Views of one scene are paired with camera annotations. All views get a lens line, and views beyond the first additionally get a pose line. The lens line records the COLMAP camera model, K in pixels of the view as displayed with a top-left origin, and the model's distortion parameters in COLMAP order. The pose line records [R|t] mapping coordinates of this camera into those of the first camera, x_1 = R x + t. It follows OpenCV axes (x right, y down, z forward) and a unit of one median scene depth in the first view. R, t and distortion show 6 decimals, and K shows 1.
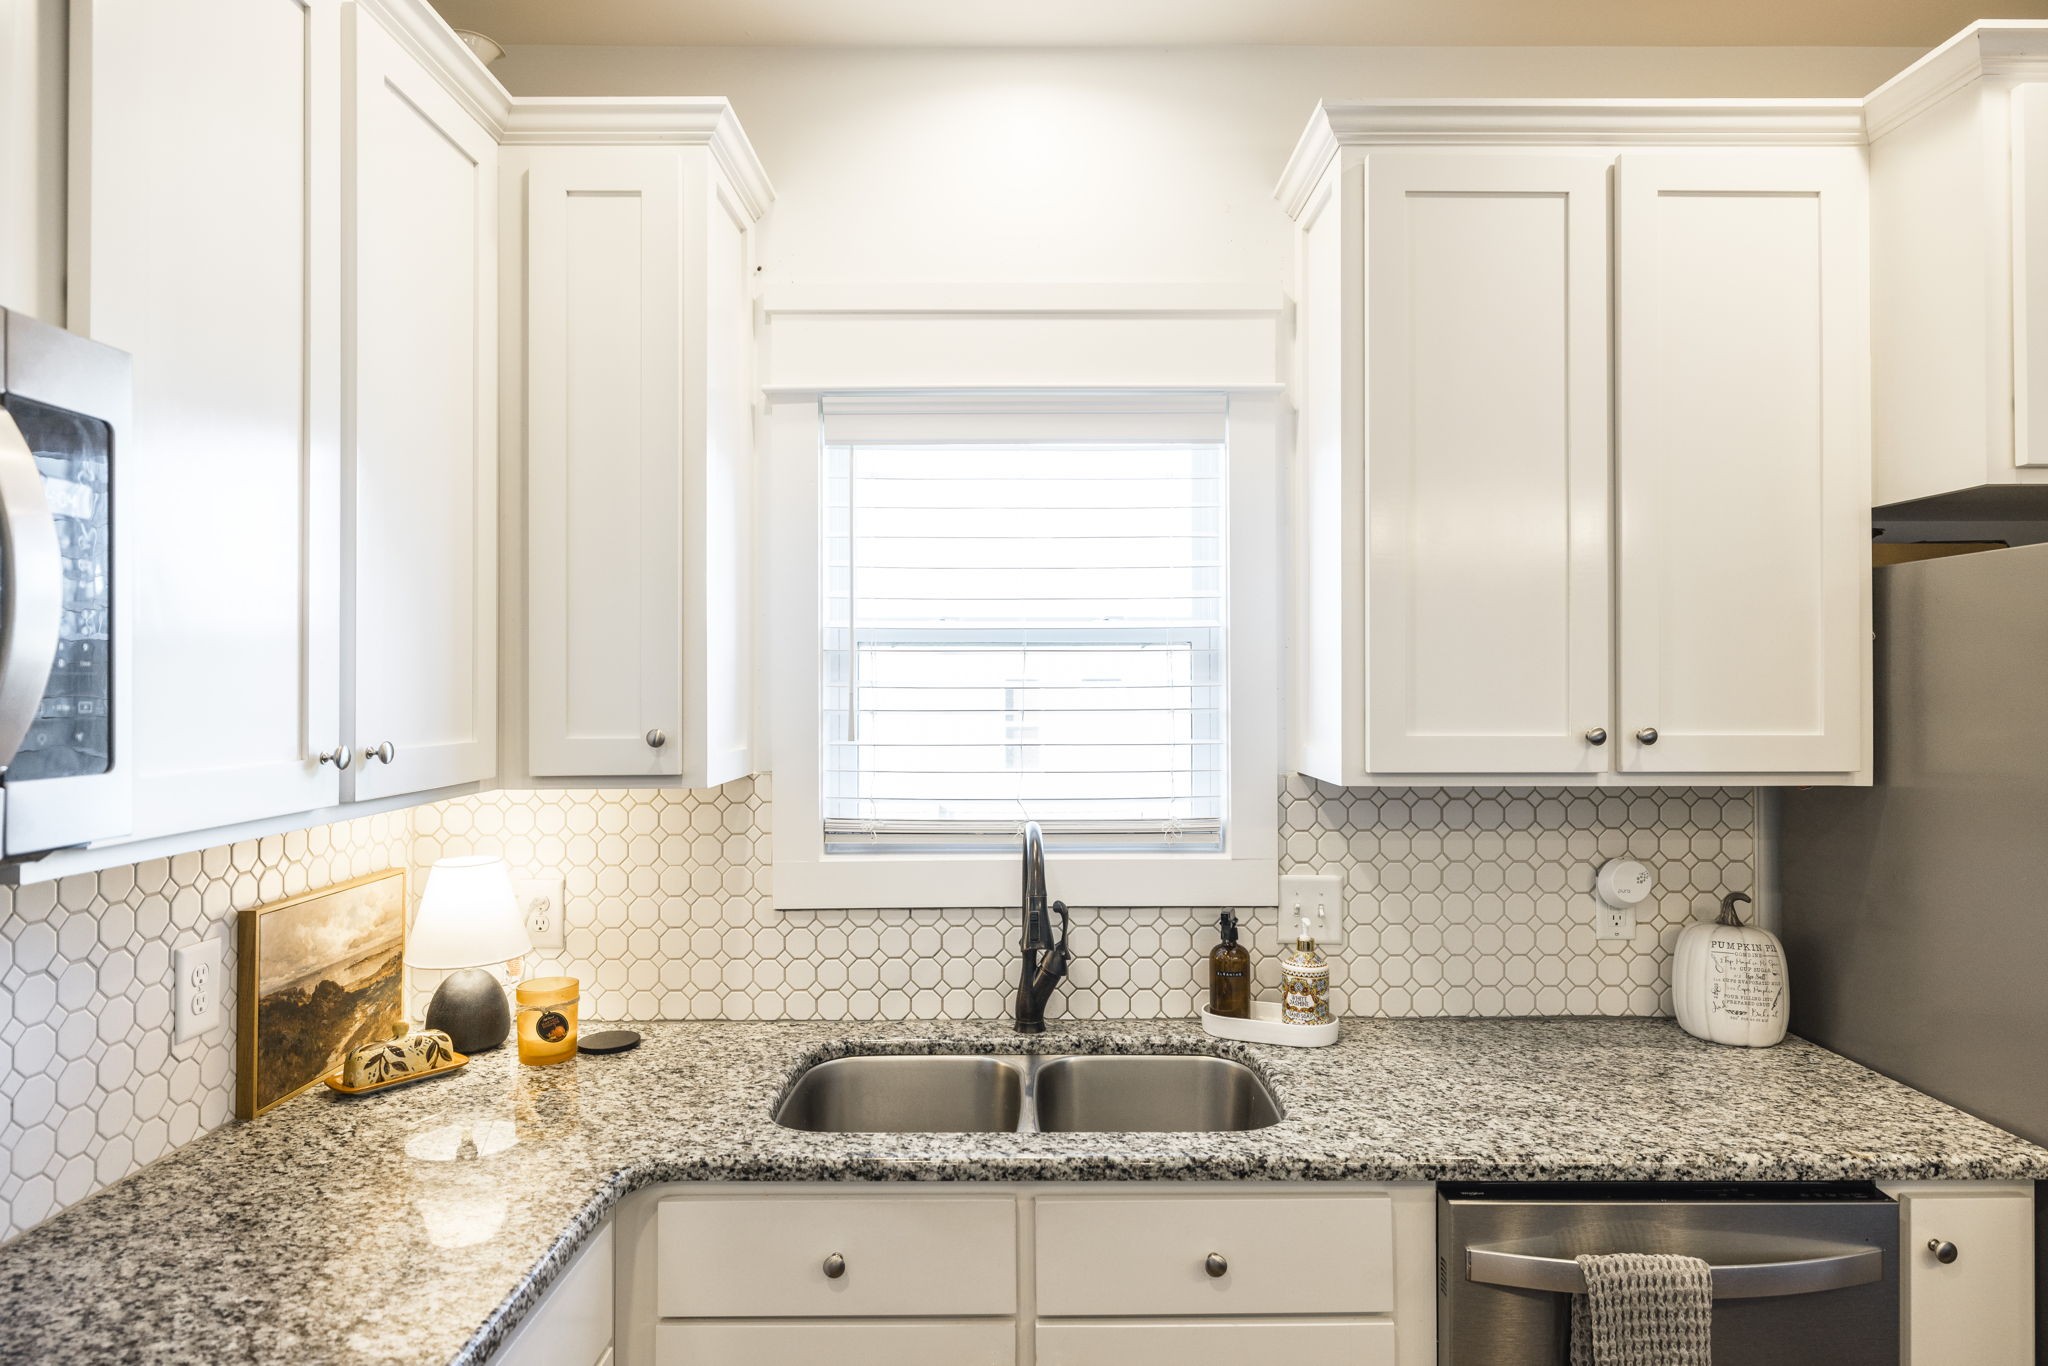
lens RADIAL K [[1127.1, 0, 1029.0], [0, 1127.1, 687.6], [0, 0, 1]] dist [0.003123, -0.003825]
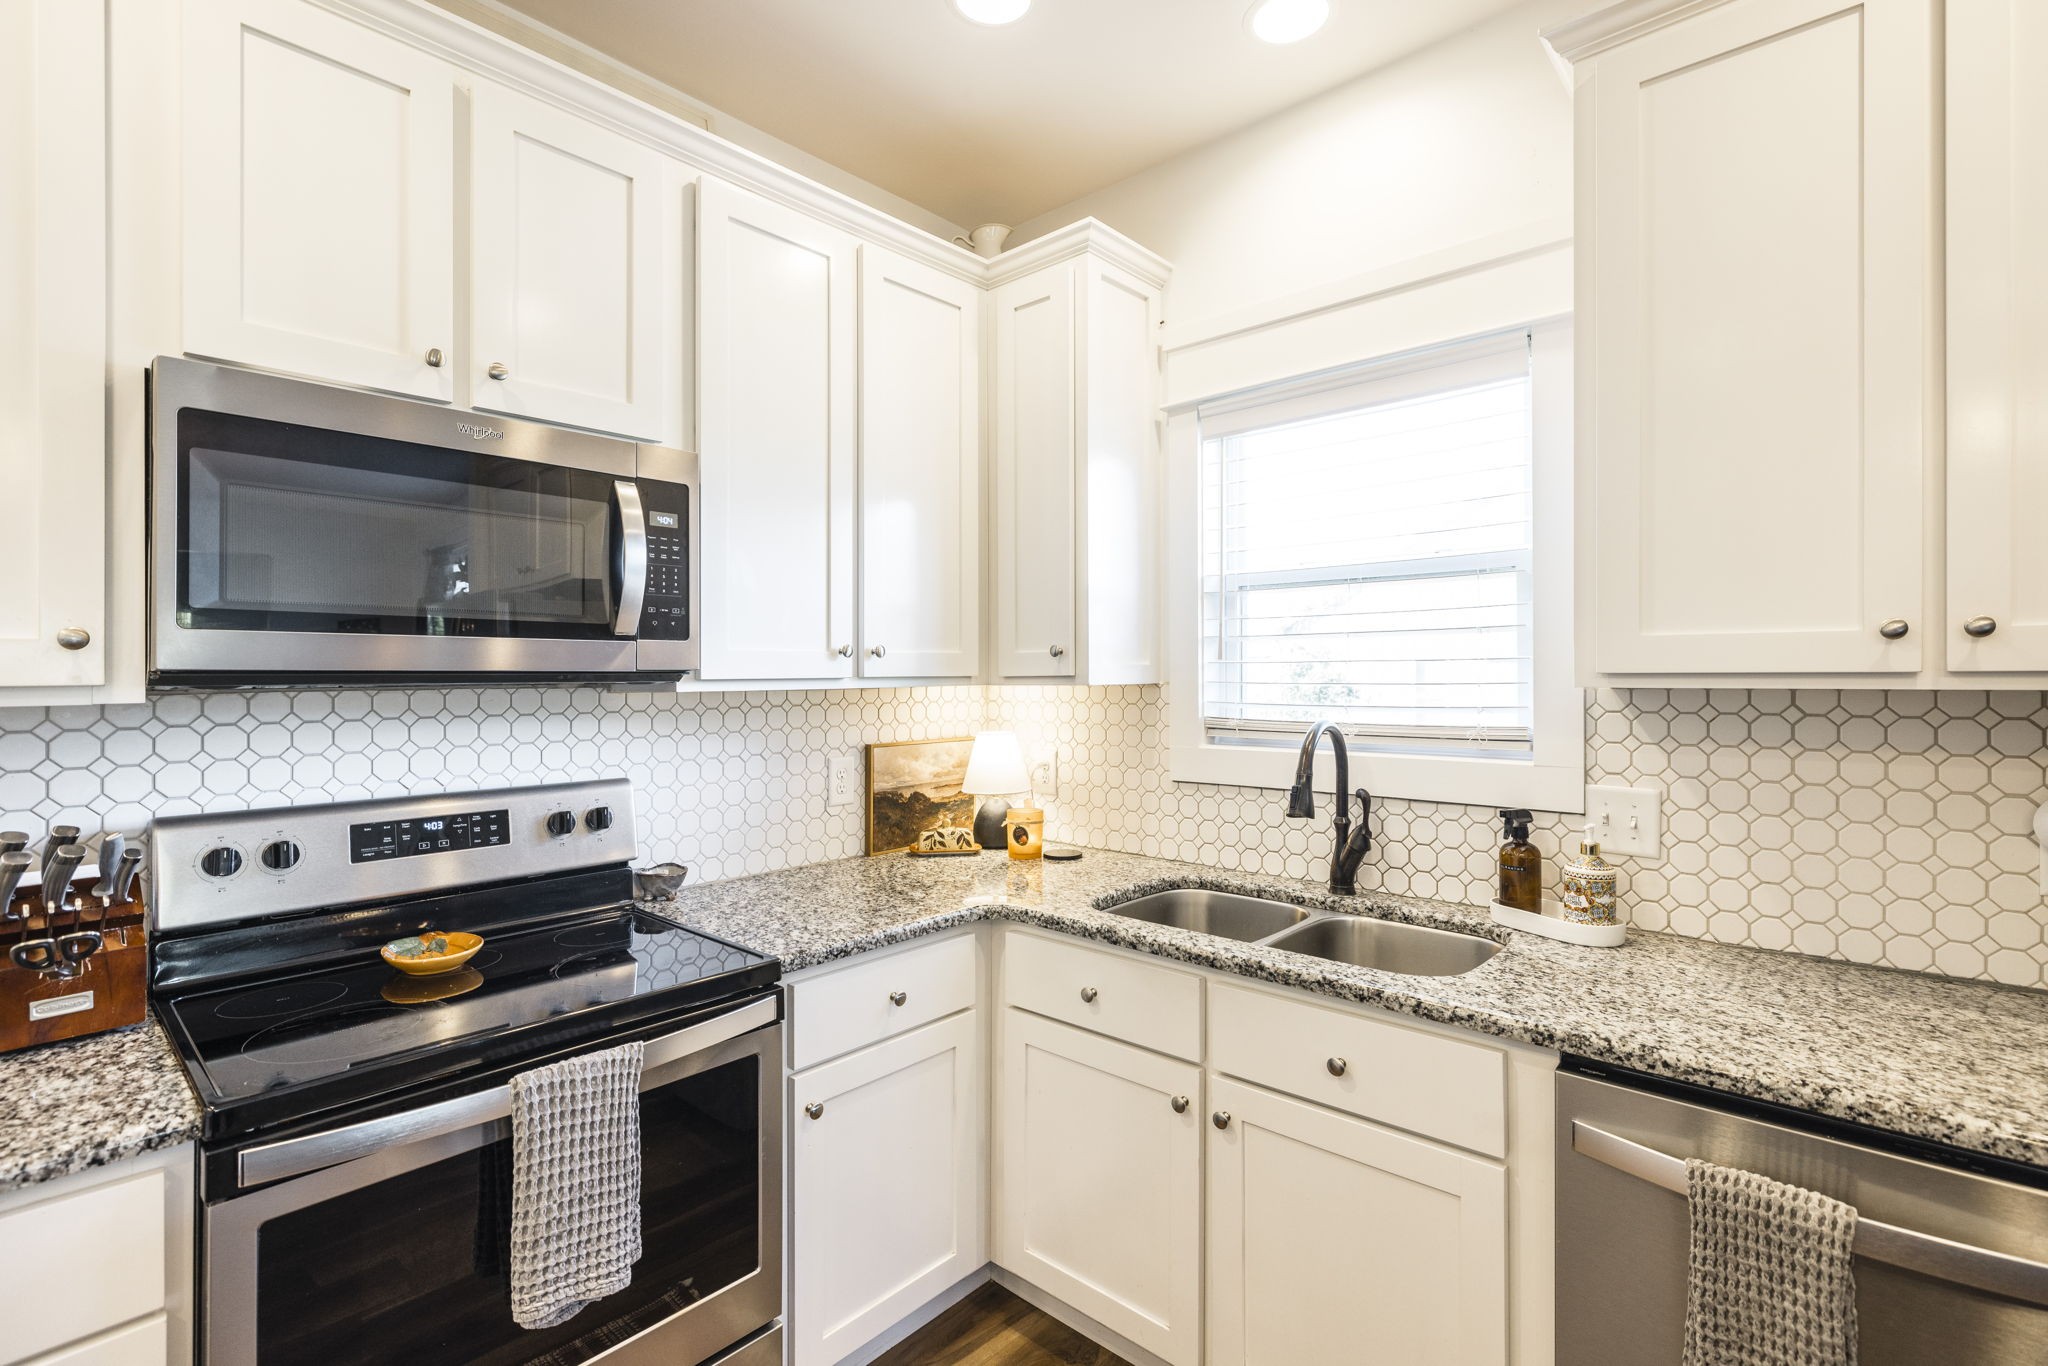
lens RADIAL K [[933.3, 0, 1042.1], [0, 933.3, 680.3], [0, 0, 1]] dist [-0.003900, 0.002237]
pose [[0.745668, 0.001431, -0.666317, 0.489867], [0.004725, 0.999961, 0.007435, 0.073491], [0.666301, -0.008693, 0.745632, 0.039838]]
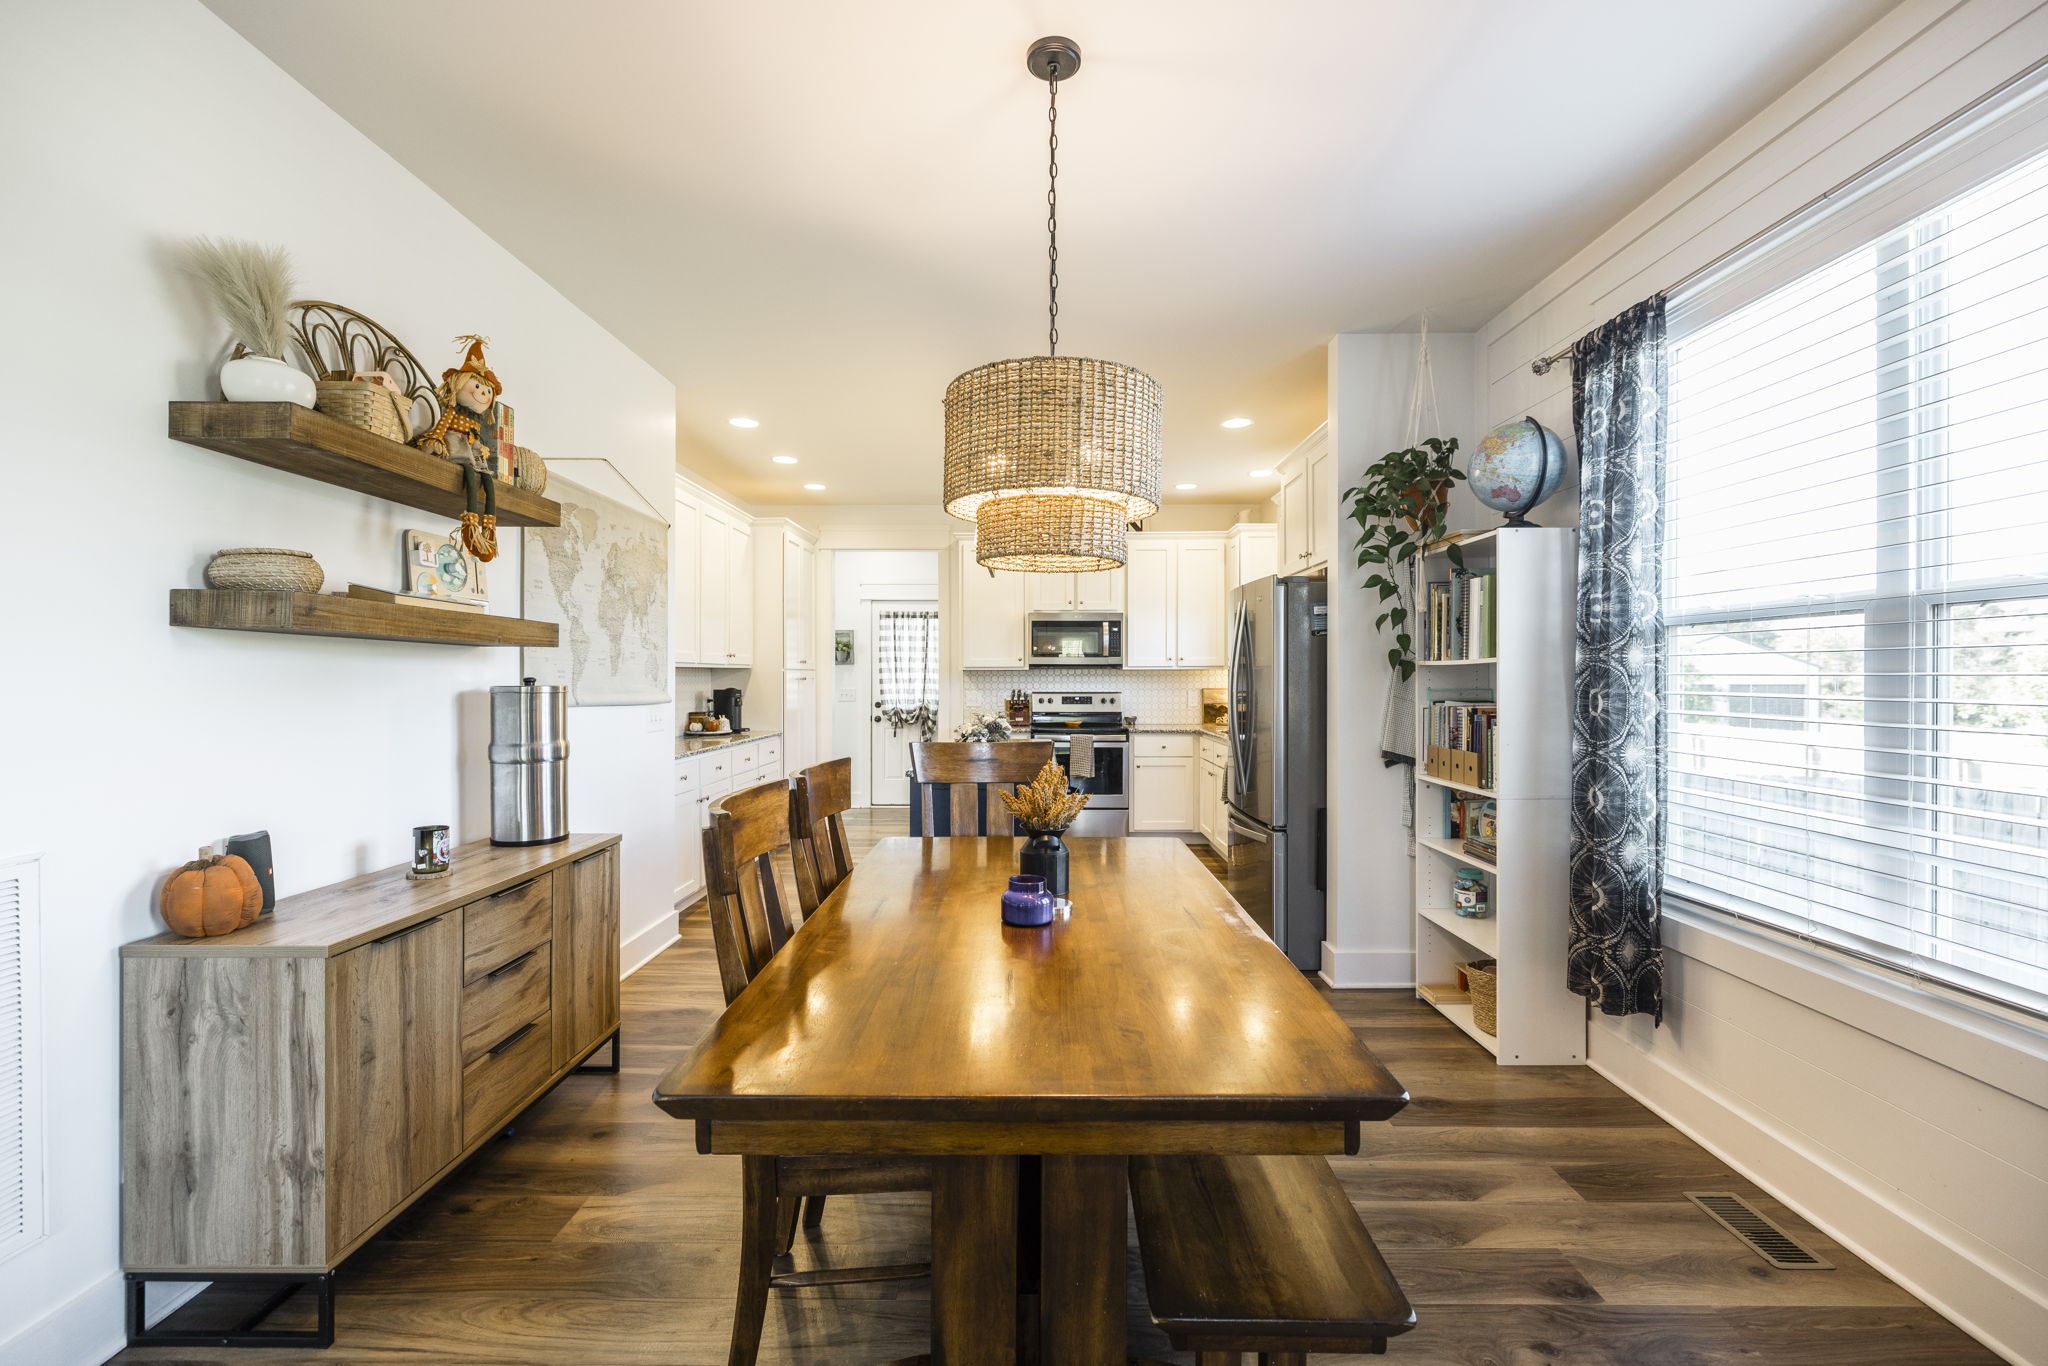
lens RADIAL K [[865.4, 0, 1035.0], [0, 865.4, 688.0], [0, 0, 1]] dist [-0.000879, 0.000475]
pose [[-0.010339, 0.006886, -0.999923, 3.336968], [0.003427, 0.999971, 0.006851, 0.146506], [0.999941, -0.003356, -0.010362, 0.174490]]
